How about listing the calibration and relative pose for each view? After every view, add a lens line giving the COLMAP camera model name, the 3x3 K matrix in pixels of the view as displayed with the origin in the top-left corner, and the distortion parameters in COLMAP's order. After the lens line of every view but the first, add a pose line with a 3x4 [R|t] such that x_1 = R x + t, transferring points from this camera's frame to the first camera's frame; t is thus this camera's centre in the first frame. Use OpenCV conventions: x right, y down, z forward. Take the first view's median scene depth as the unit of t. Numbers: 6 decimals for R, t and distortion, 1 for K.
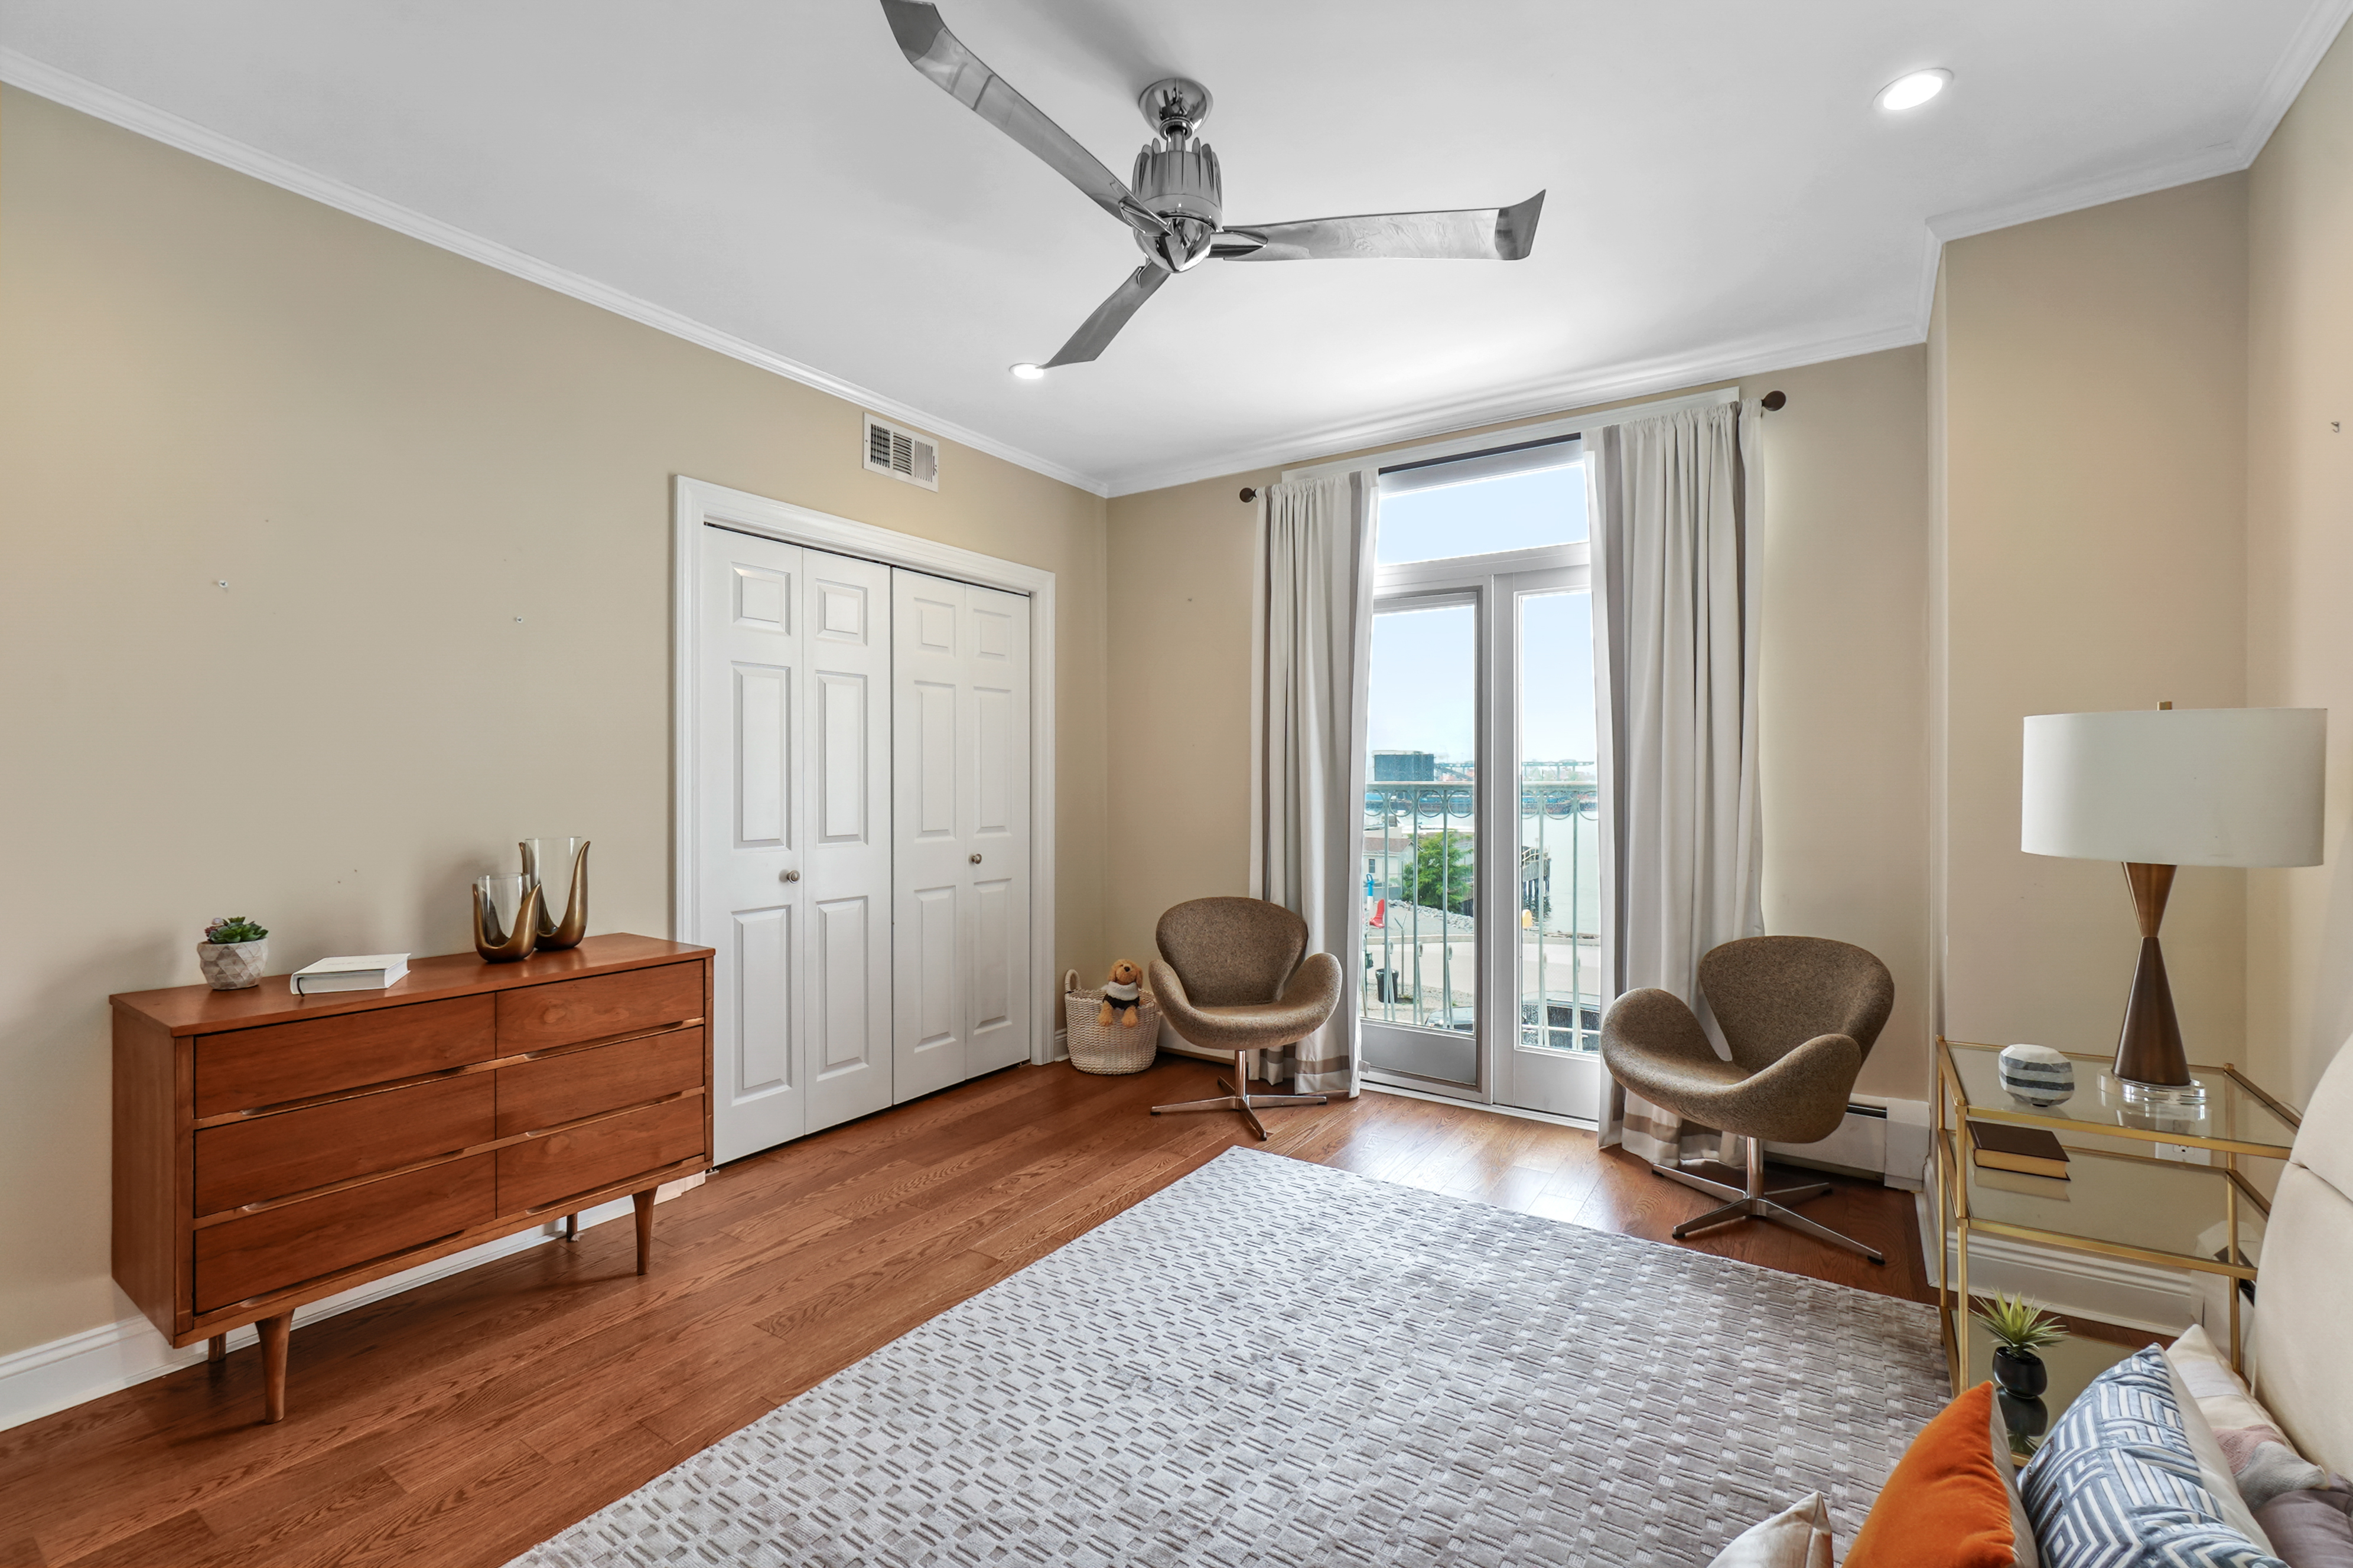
lens RADIAL K [[1001.1, 0, 1146.3], [0, 1001.1, 786.9], [0, 0, 1]] dist [-0.000712, 0.000190]
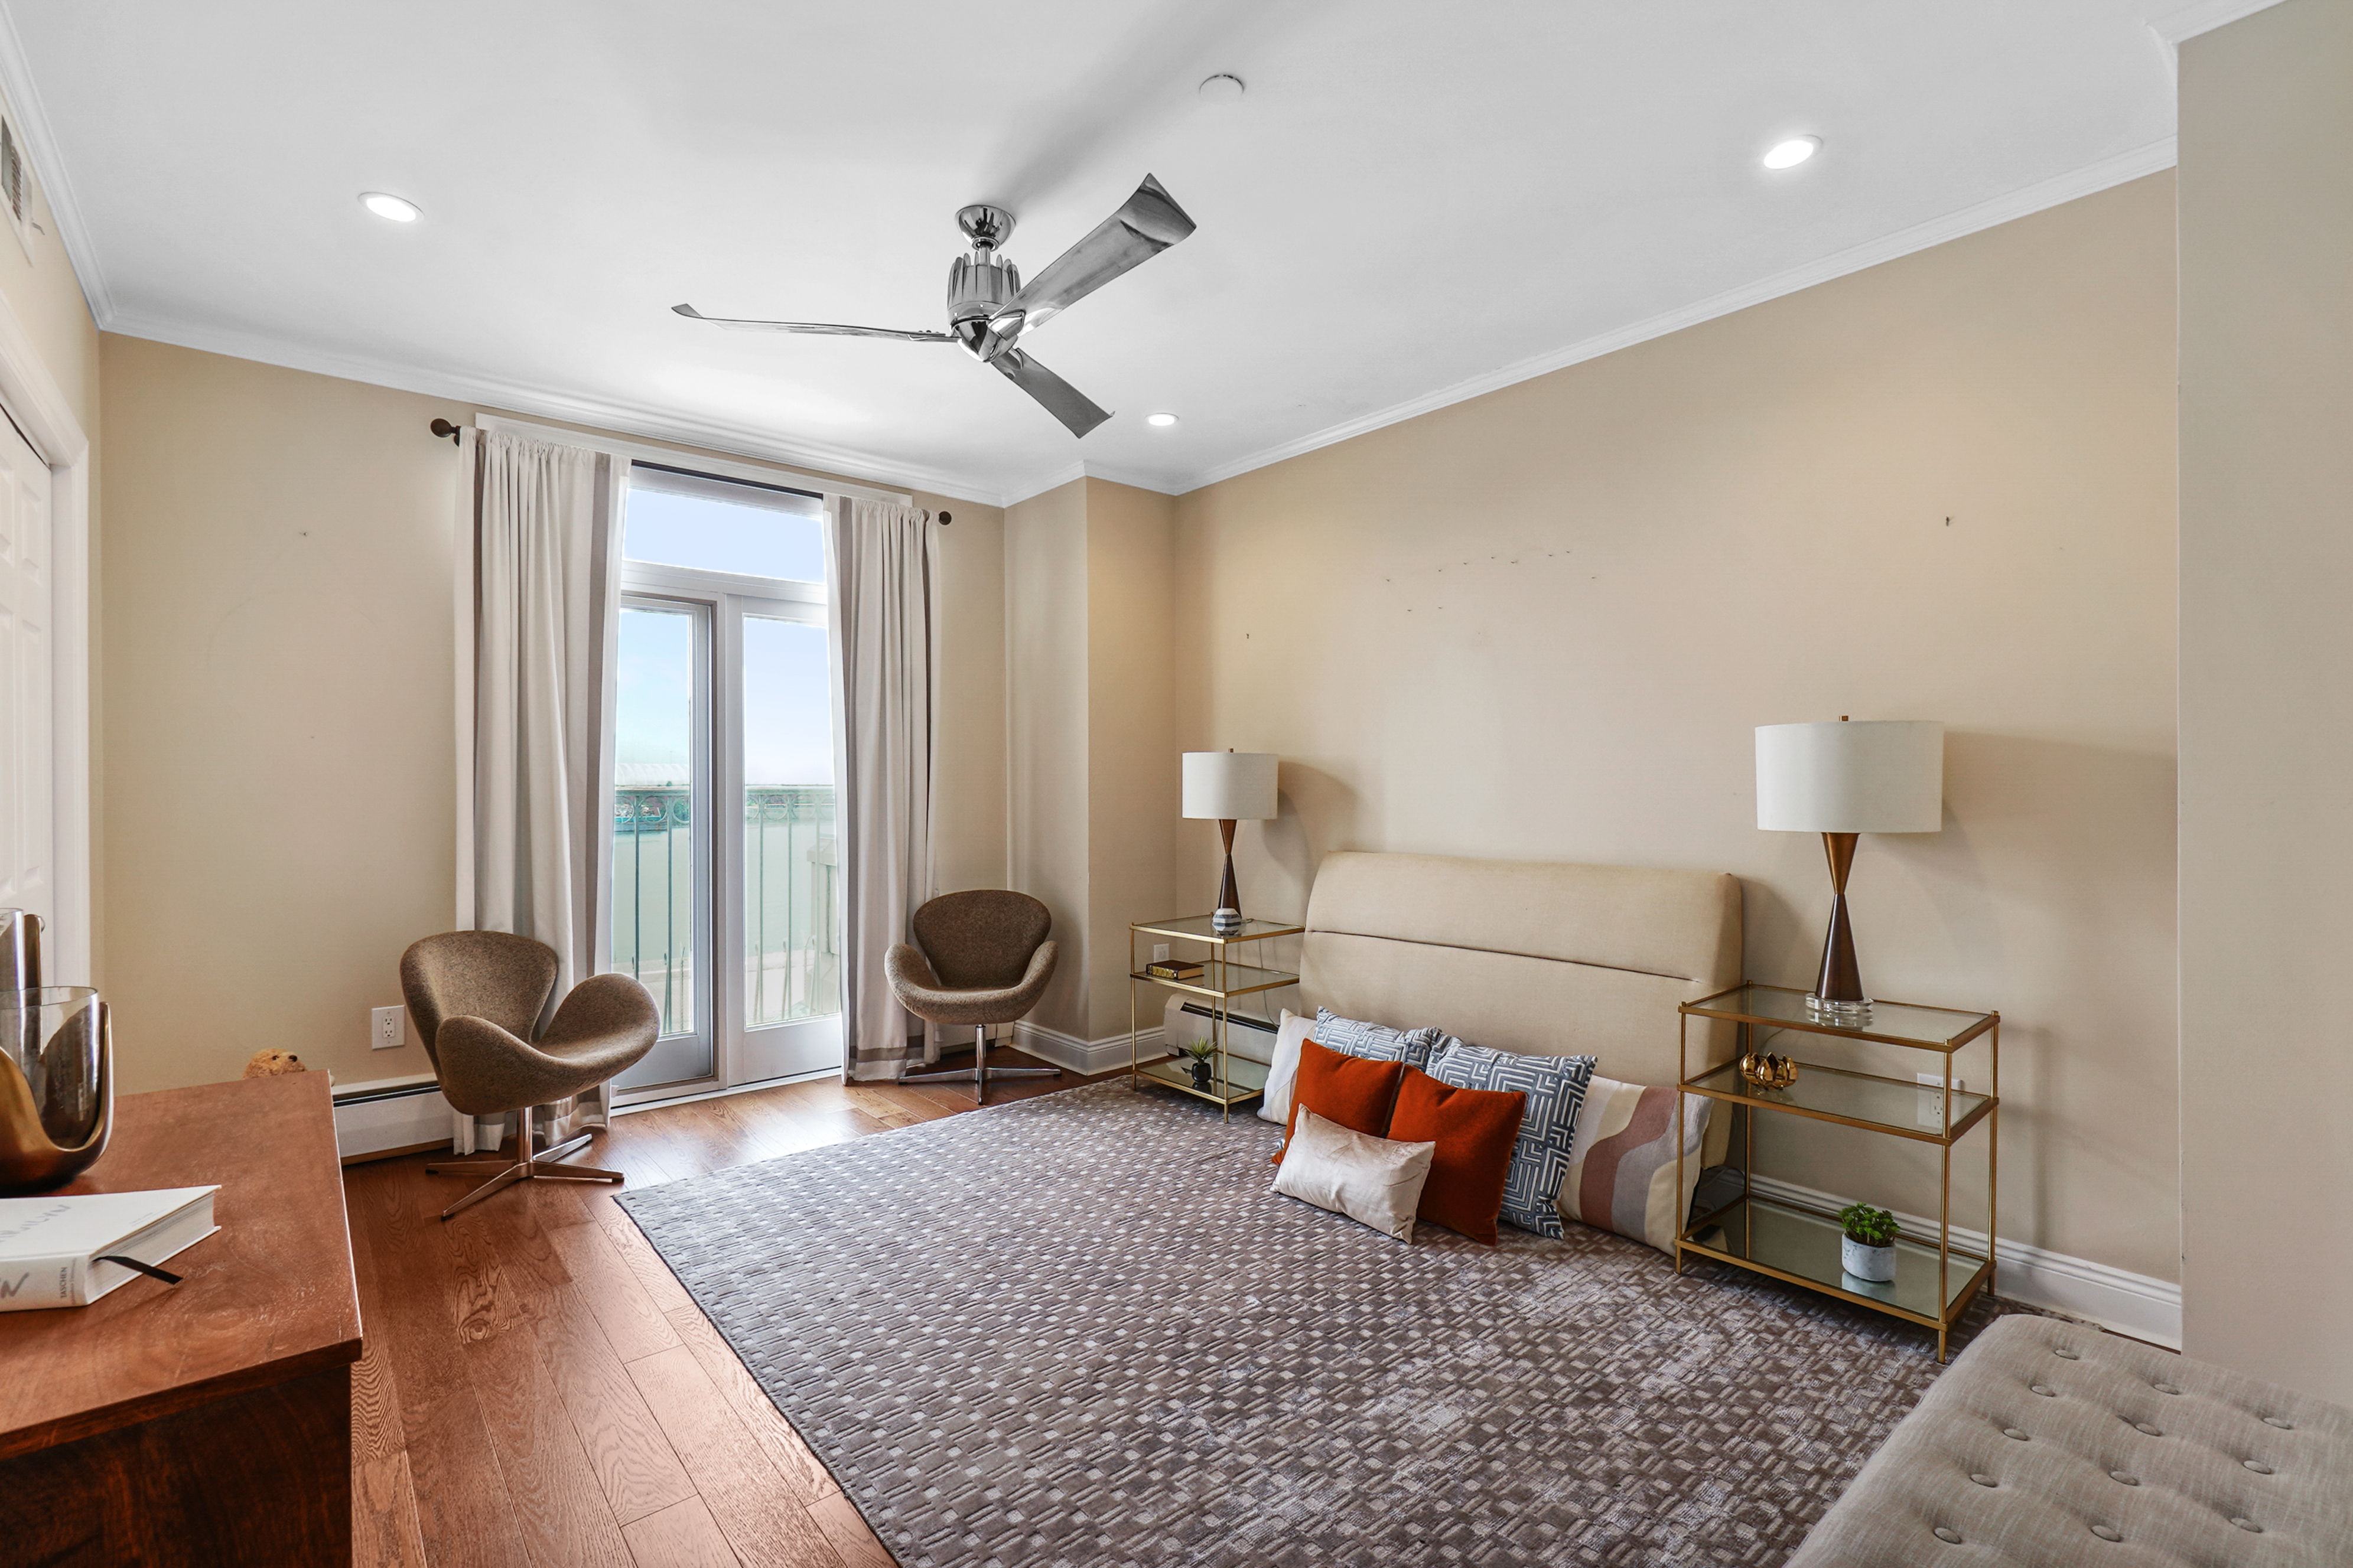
lens RADIAL K [[1067.0, 0, 1146.8], [0, 1067.0, 833.0], [0, 0, 1]] dist [-0.001441, -0.000007]
pose [[0.280609, -0.043626, 0.958830, -0.679165], [0.010260, 0.999046, 0.042453, -0.001473], [-0.959767, -0.002075, 0.280788, 0.269629]]
